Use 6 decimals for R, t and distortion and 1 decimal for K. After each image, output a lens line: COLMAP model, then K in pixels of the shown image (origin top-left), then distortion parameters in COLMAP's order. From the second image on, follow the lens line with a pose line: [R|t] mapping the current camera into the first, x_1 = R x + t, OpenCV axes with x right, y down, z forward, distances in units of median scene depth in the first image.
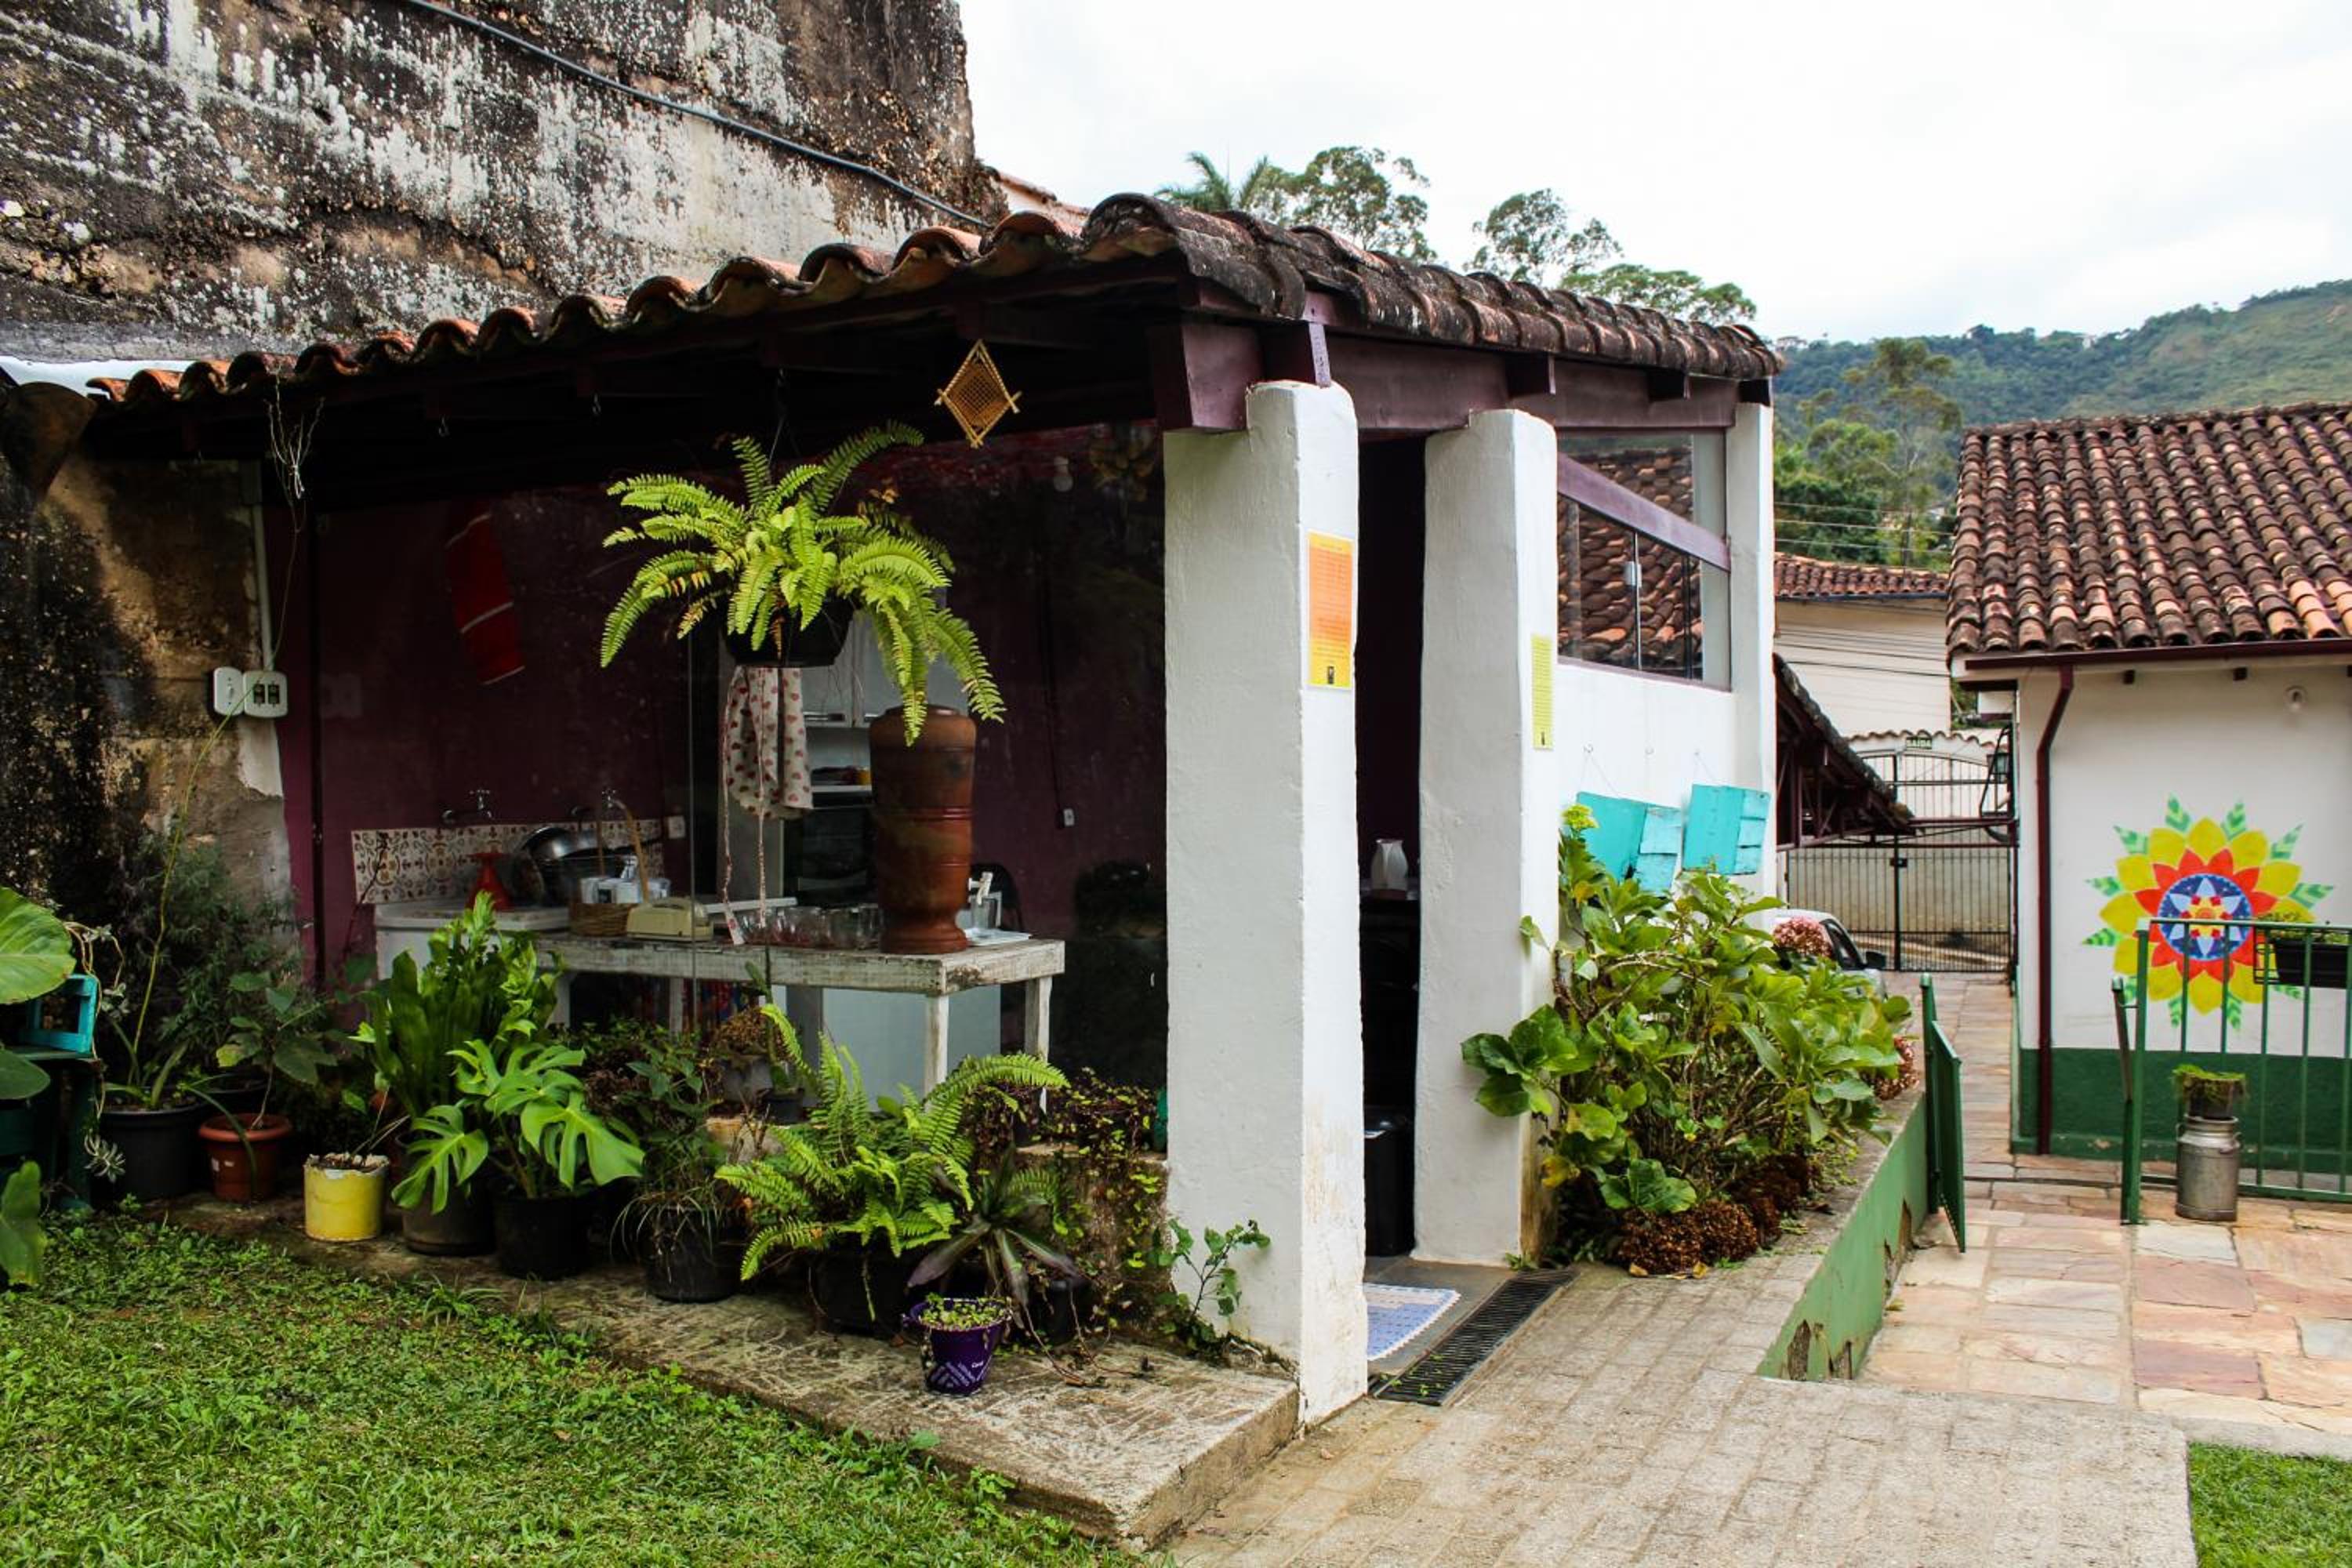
lens RADIAL K [[1967.7, 0, 1176.0], [0, 1967.7, 784.0], [0, 0, 1]] dist [-0.162532, 0.153758]
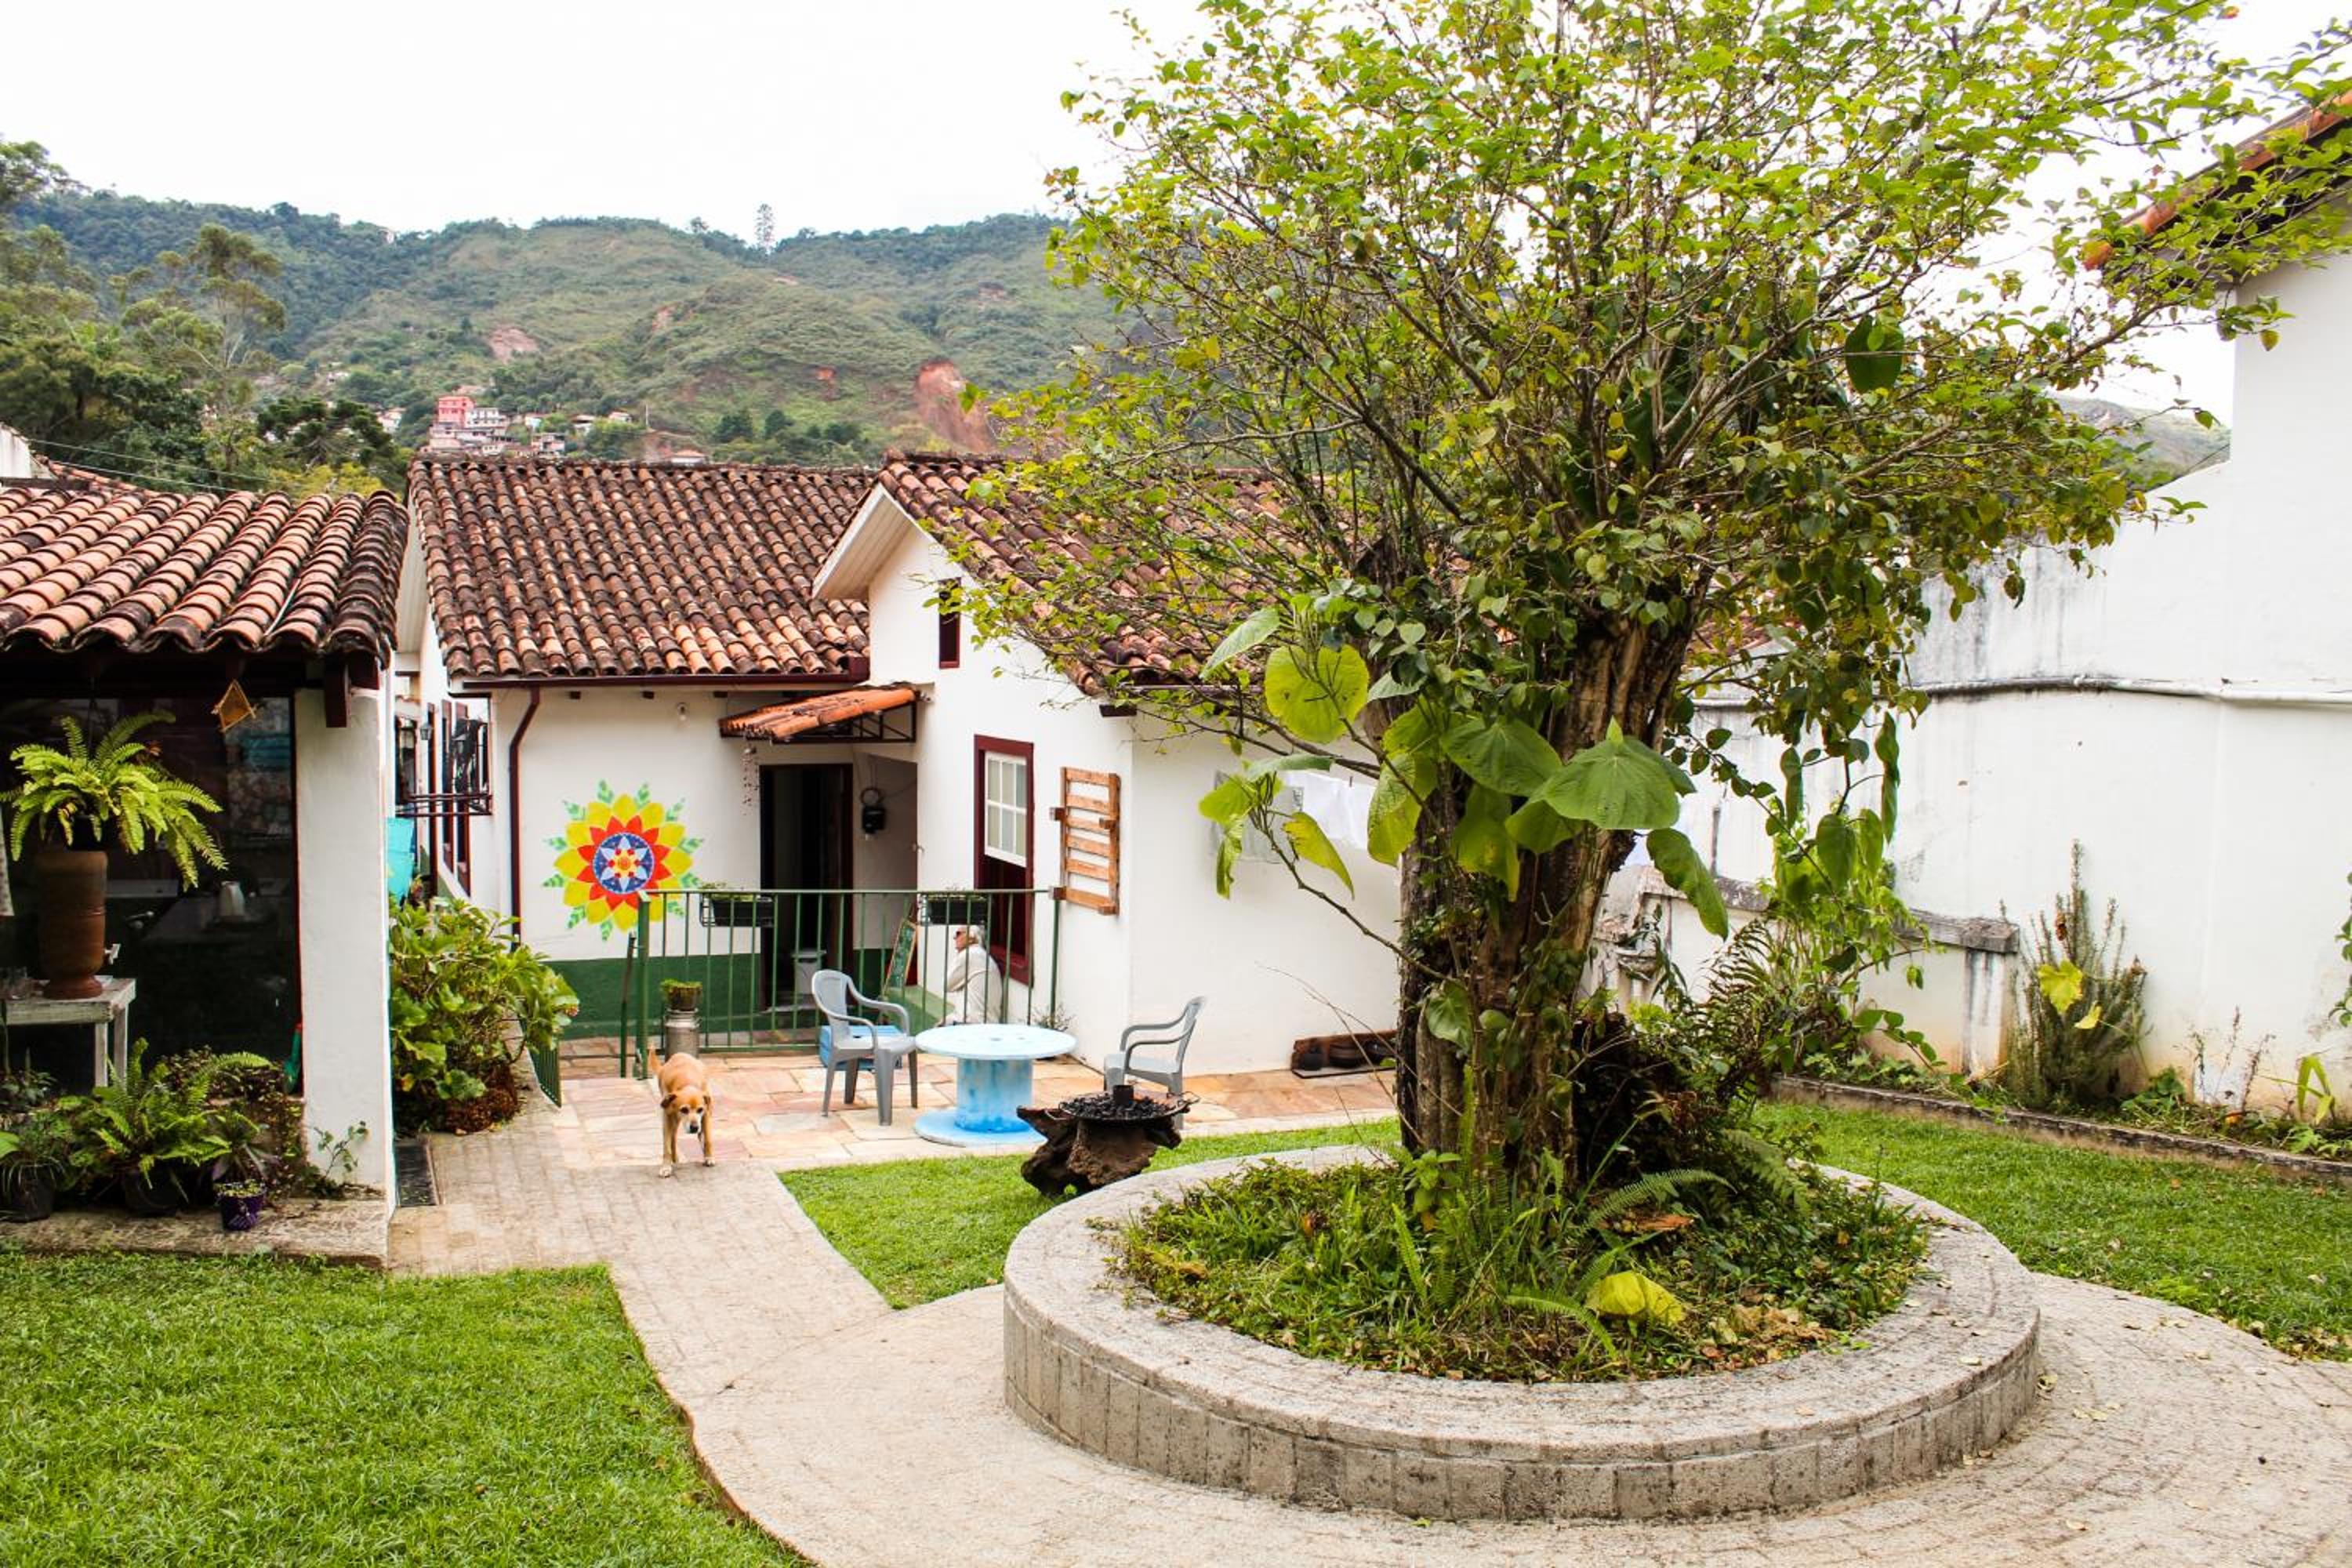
lens RADIAL K [[1967.7, 0, 1176.0], [0, 1967.7, 784.0], [0, 0, 1]] dist [-0.162532, 0.153758]
pose [[0.668797, -0.026821, 0.742961, -0.253161], [-0.017737, 0.998489, 0.052012, -0.070136], [-0.743233, -0.047963, 0.667311, -0.267221]]
